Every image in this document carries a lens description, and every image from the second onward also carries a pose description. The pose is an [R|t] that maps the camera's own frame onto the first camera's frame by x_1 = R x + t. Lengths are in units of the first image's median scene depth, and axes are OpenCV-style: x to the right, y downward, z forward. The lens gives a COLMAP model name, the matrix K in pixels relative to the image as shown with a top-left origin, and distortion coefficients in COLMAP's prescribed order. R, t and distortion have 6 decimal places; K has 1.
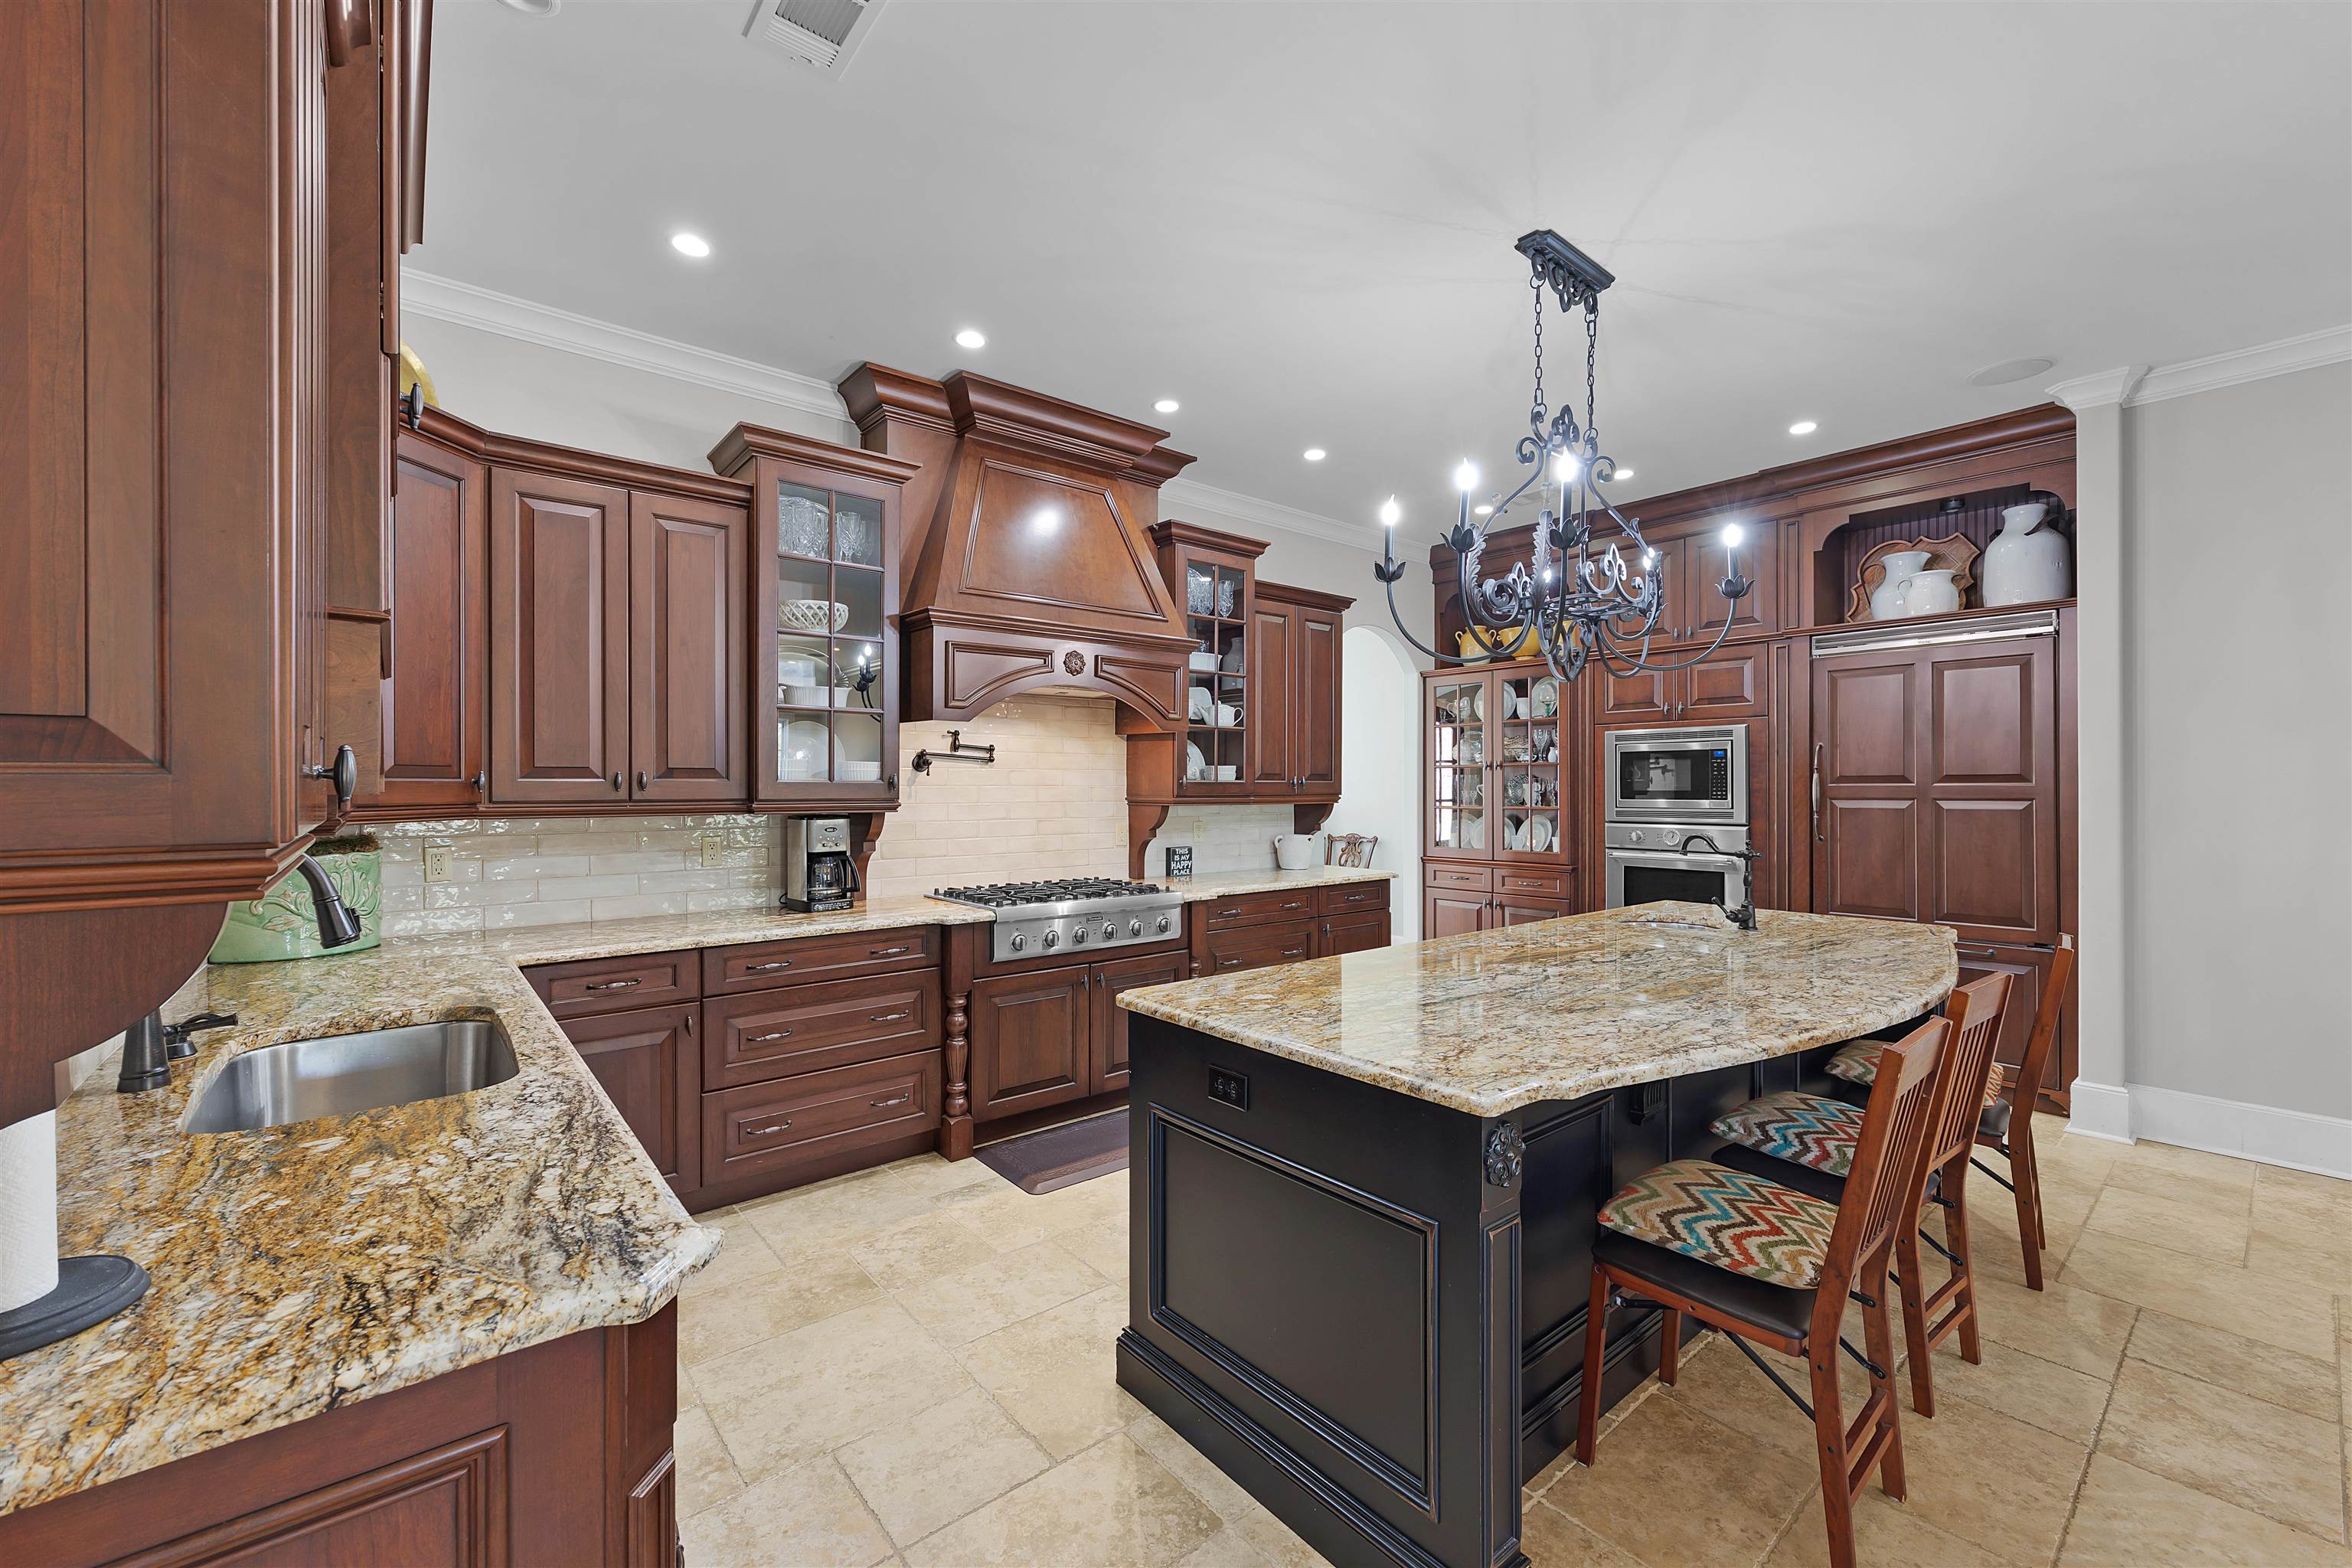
lens RADIAL K [[949.2, 0, 1183.9], [0, 949.2, 780.1], [0, 0, 1]] dist [0.014231, 0.000032]
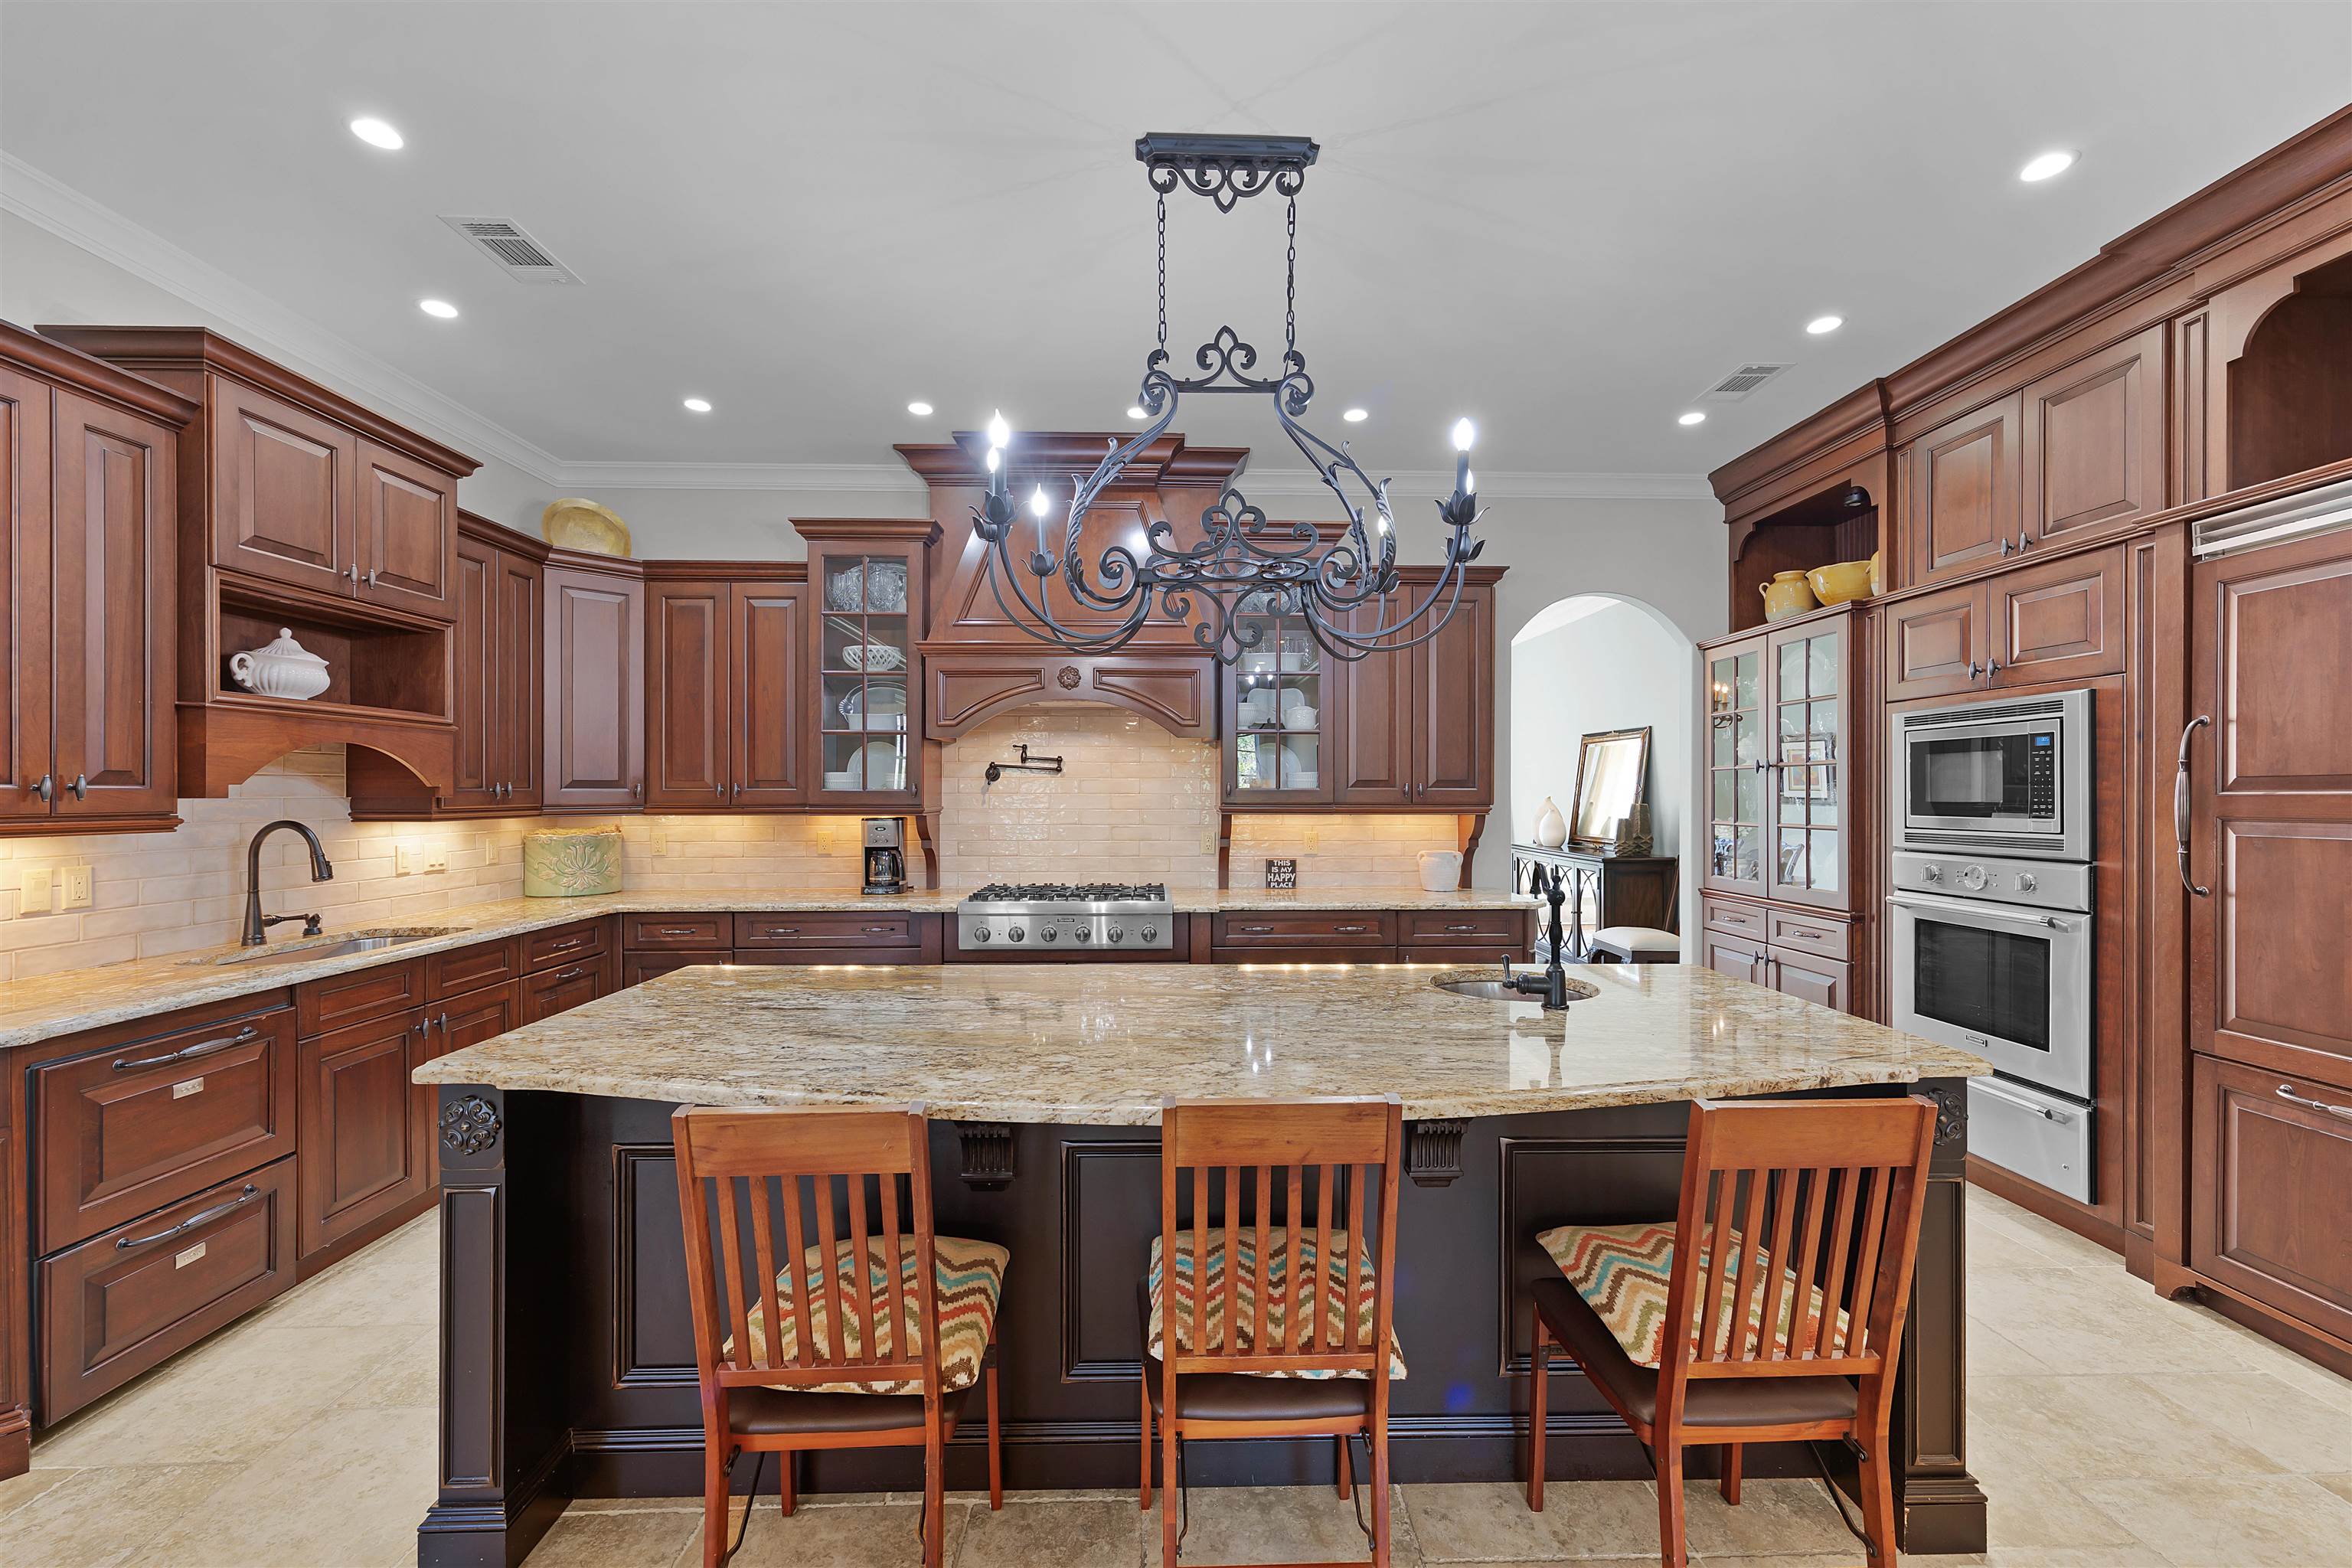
lens RADIAL K [[949.2, 0, 1187.1], [0, 949.2, 798.1], [0, 0, 1]] dist [0.014231, 0.000032]
pose [[0.788625, 0.004148, -0.614861, 0.589311], [0.002983, 0.999940, 0.010572, 0.000054], [0.614867, -0.010171, 0.788565, 0.224121]]
